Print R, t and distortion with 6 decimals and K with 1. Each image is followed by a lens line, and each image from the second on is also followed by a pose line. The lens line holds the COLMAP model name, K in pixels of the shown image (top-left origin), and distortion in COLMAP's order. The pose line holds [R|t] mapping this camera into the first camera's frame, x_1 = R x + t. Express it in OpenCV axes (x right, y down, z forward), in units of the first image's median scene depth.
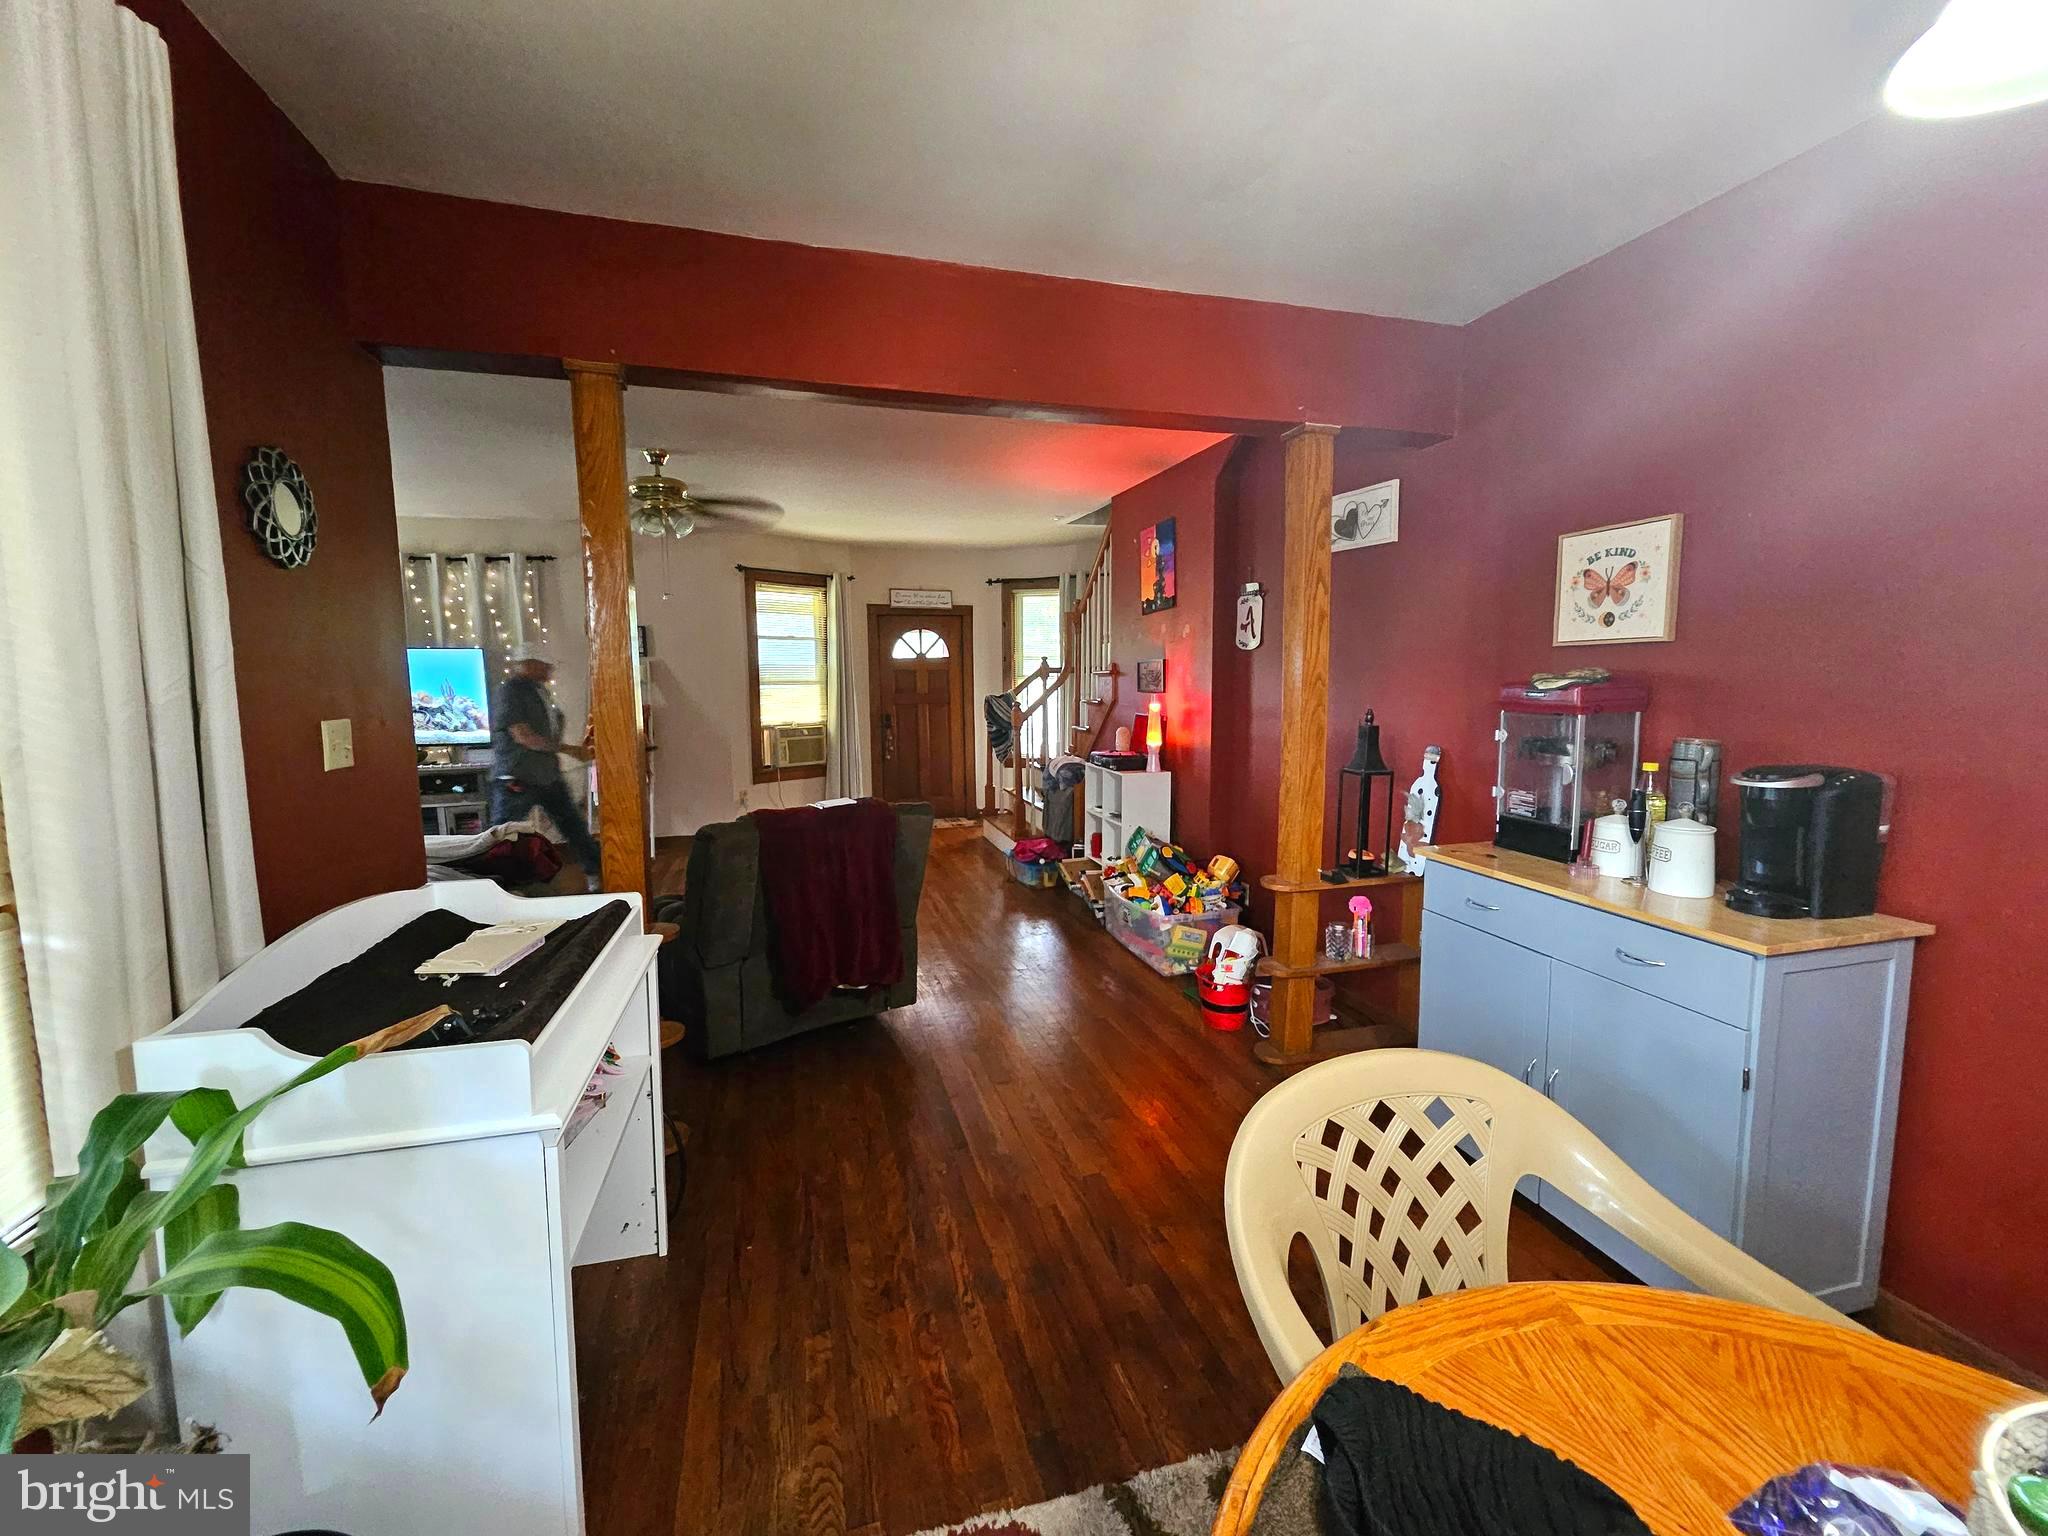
lens RADIAL K [[803.2, 0, 1015.2], [0, 803.2, 775.8], [0, 0, 1]] dist [0.006015, -0.001318]
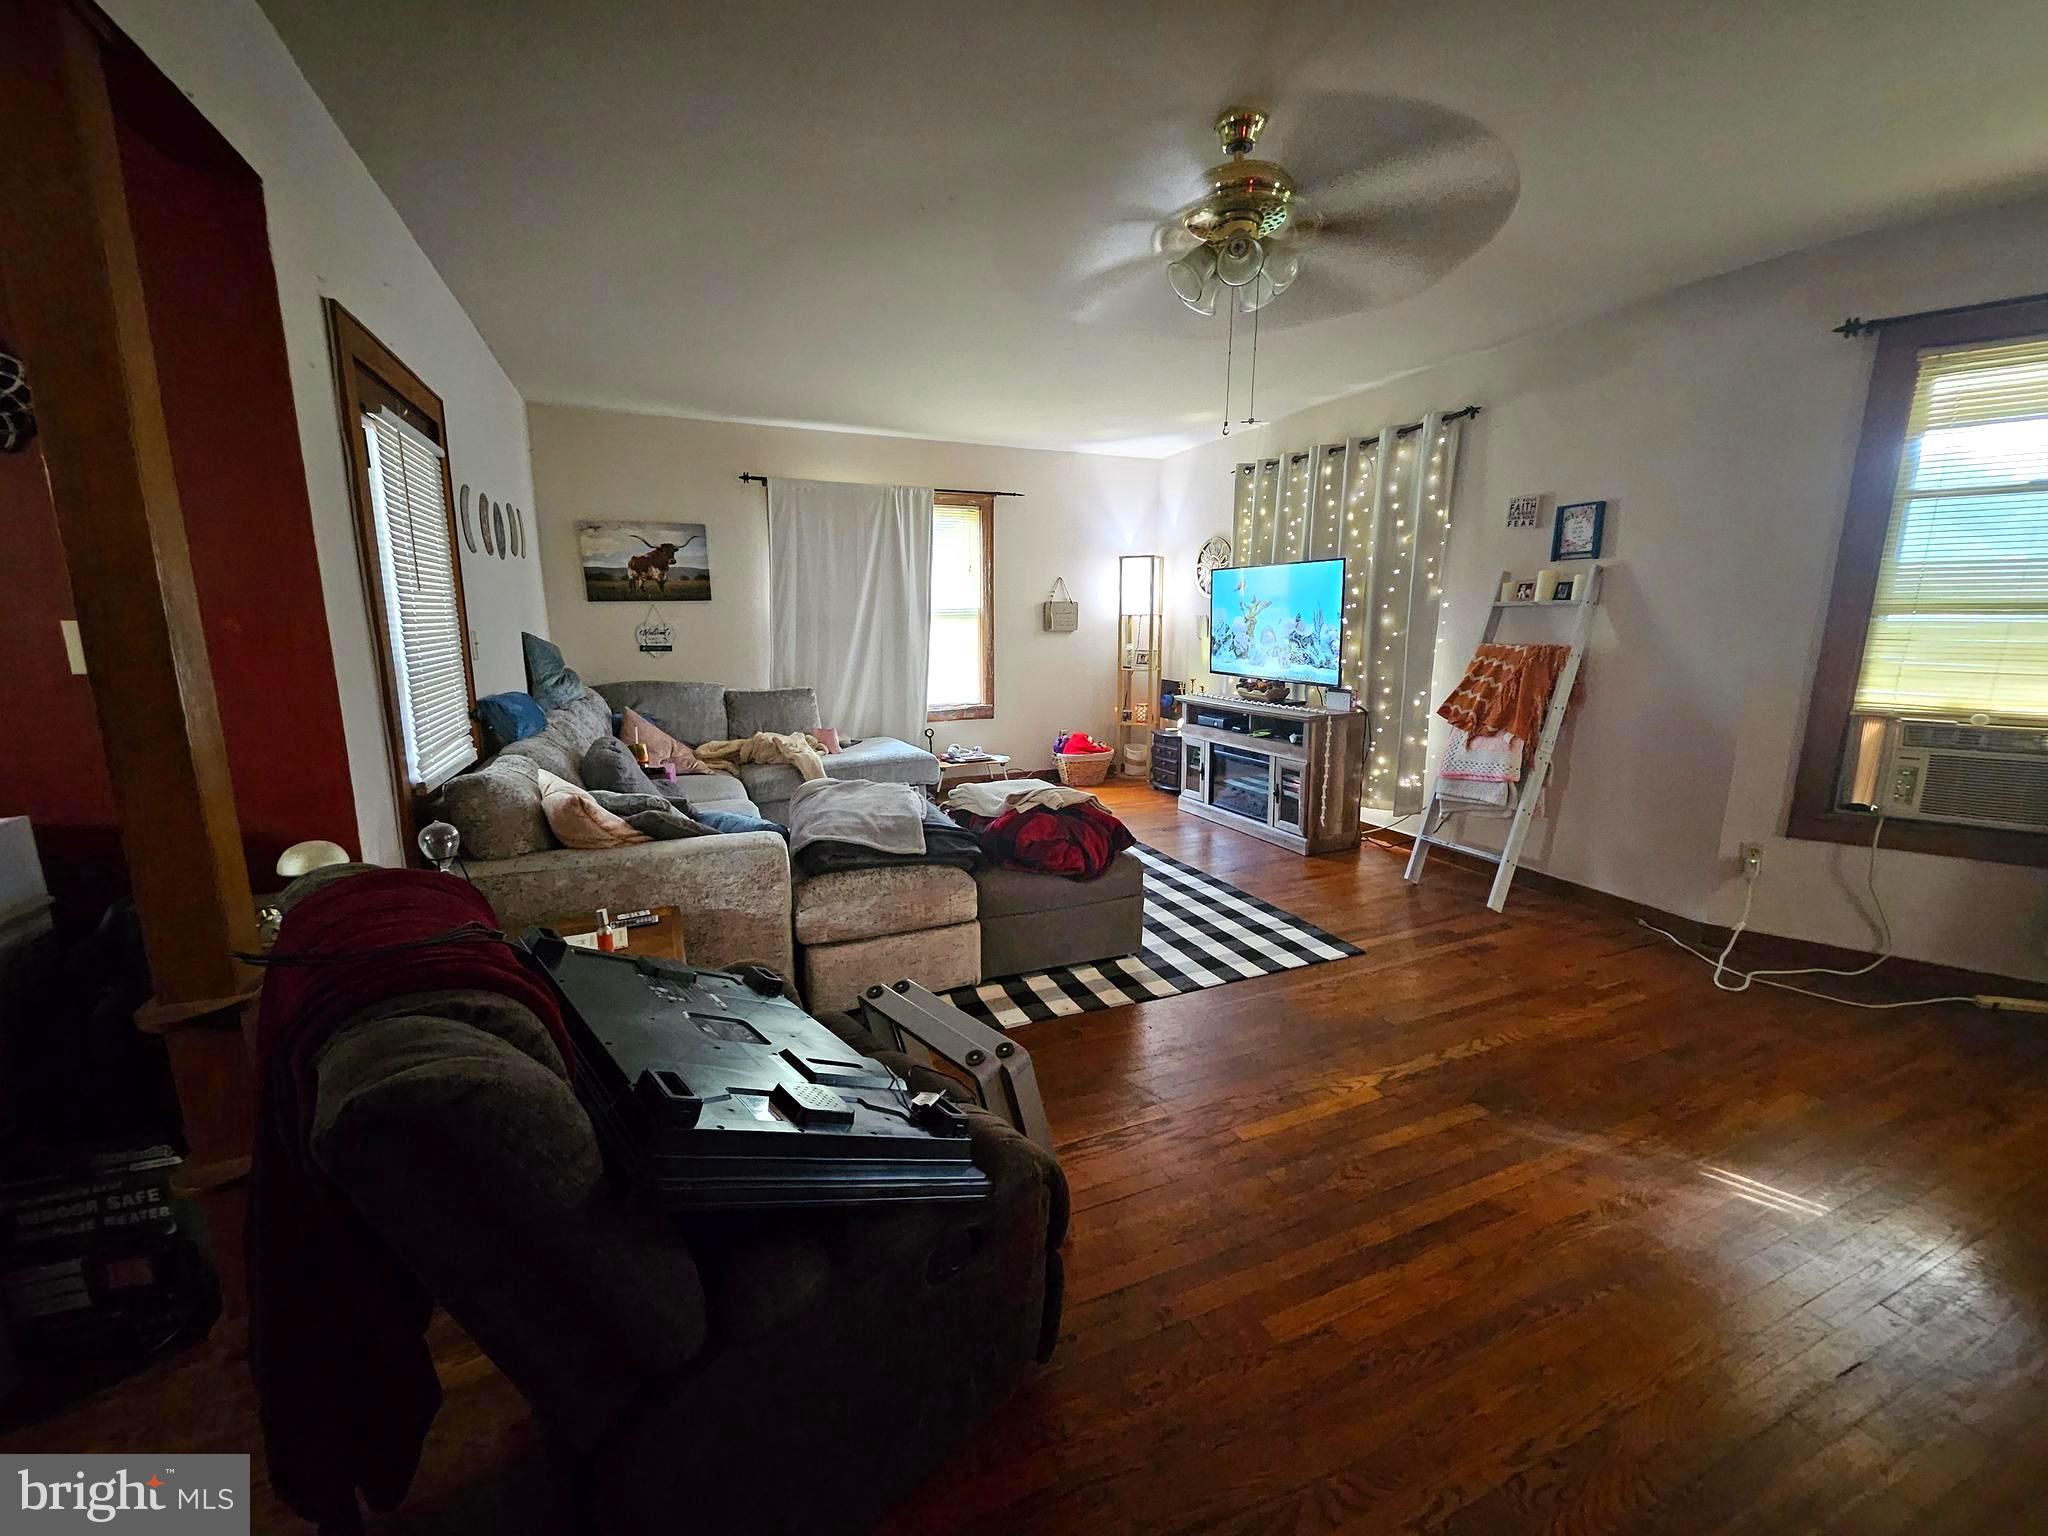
lens RADIAL K [[803.2, 0, 1005.5], [0, 803.2, 758.0], [0, 0, 1]] dist [0.006015, -0.001318]
pose [[0.124366, 0.184186, -0.974992, 0.051813], [-0.123979, 0.977804, 0.168903, -0.056695], [0.984460, 0.099872, 0.144441, 0.527563]]
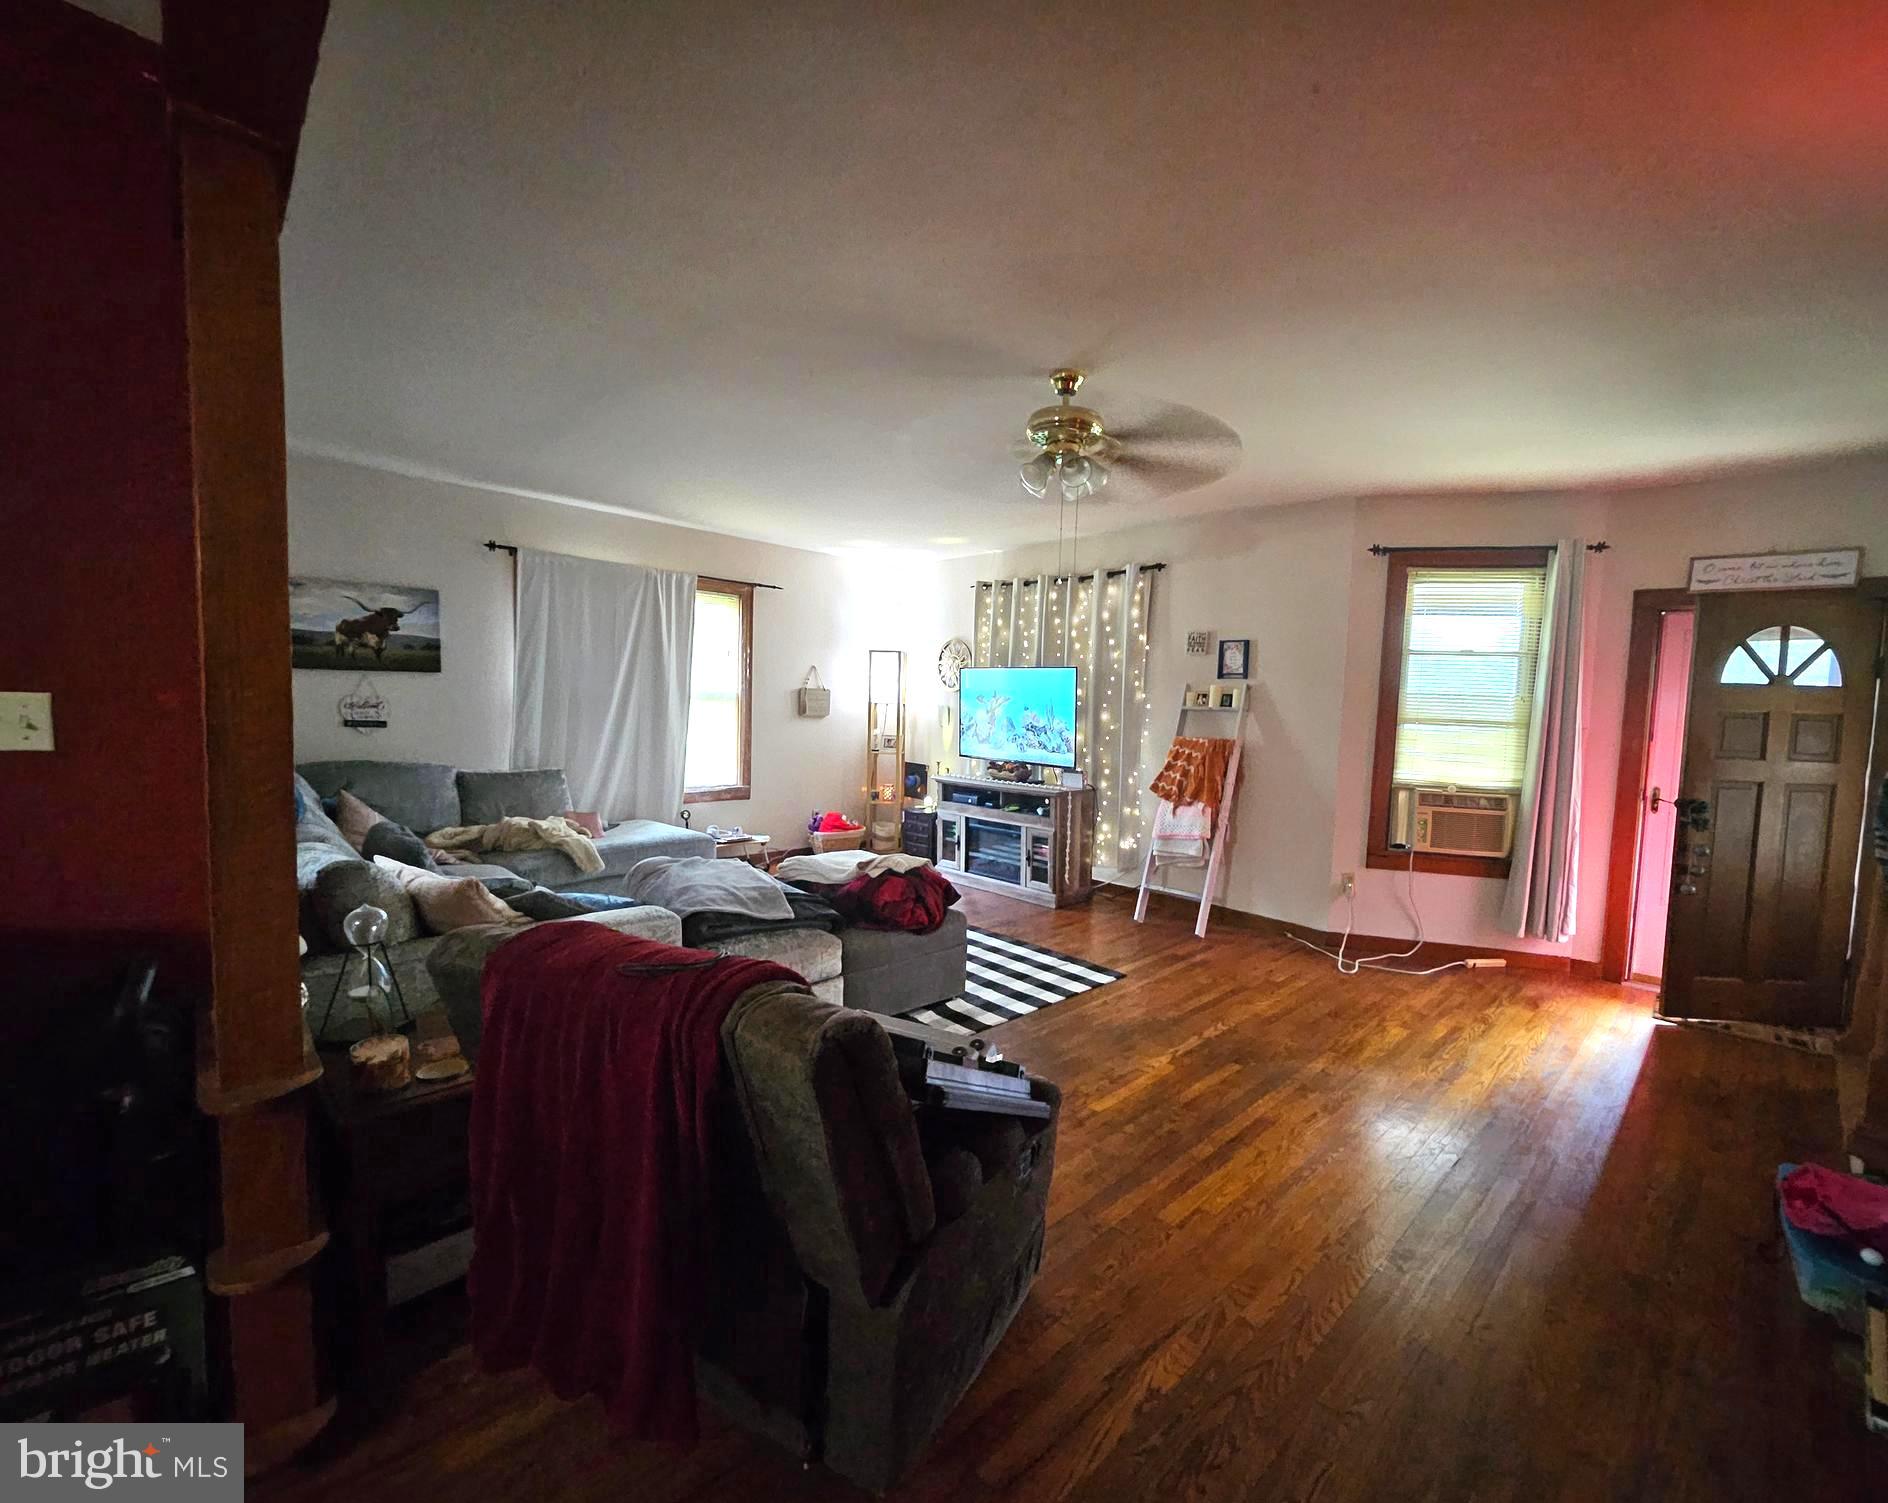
lens RADIAL K [[809.3, 0, 1005.6], [0, 809.3, 757.3], [0, 0, 1]] dist [0.013479, -0.000713]
pose [[0.505234, 0.085618, -0.858725, 0.103073], [-0.147747, 0.988956, 0.011675, -0.046585], [0.850241, 0.120976, 0.512304, 0.401108]]
